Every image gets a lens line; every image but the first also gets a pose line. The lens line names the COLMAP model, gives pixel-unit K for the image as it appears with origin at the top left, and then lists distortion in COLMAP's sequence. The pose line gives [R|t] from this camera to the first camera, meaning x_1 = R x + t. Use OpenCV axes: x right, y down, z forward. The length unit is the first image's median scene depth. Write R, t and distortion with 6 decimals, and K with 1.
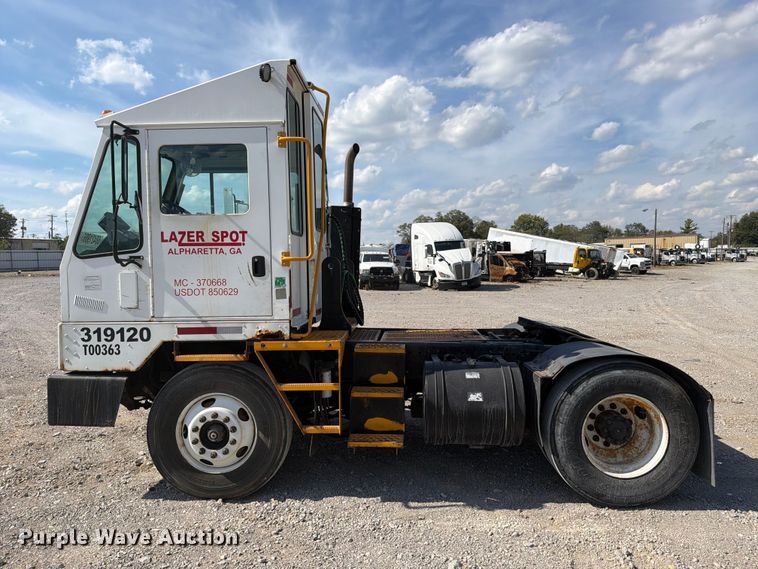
lens RADIAL K [[541.7, 0, 379.4], [0, 541.7, 288.1], [0, 0, 1]] dist [0.073163, -0.117668]
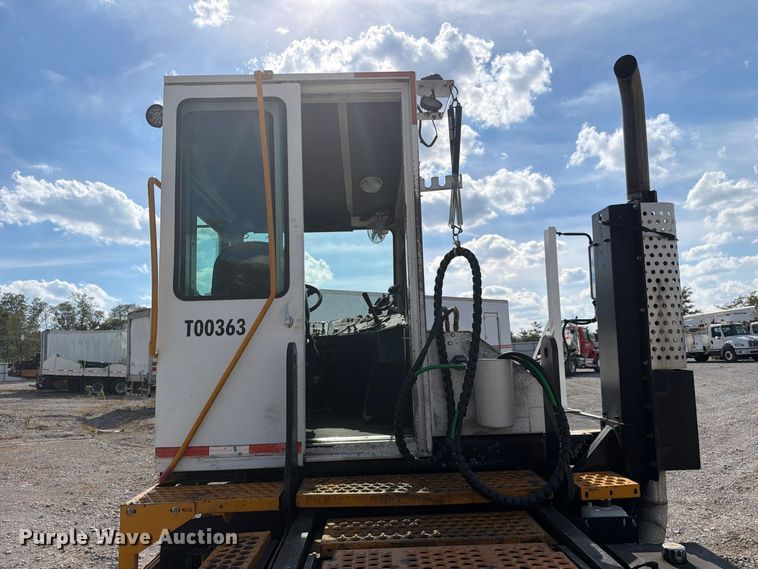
lens RADIAL K [[532.3, 0, 382.9], [0, 532.3, 286.2], [0, 0, 1]] dist [0.076221, -0.108691]
pose [[0.054800, -0.130349, -0.989953, 0.519140], [-0.005943, 0.991382, -0.130866, -0.052359], [0.998480, 0.013055, 0.053553, 1.215955]]
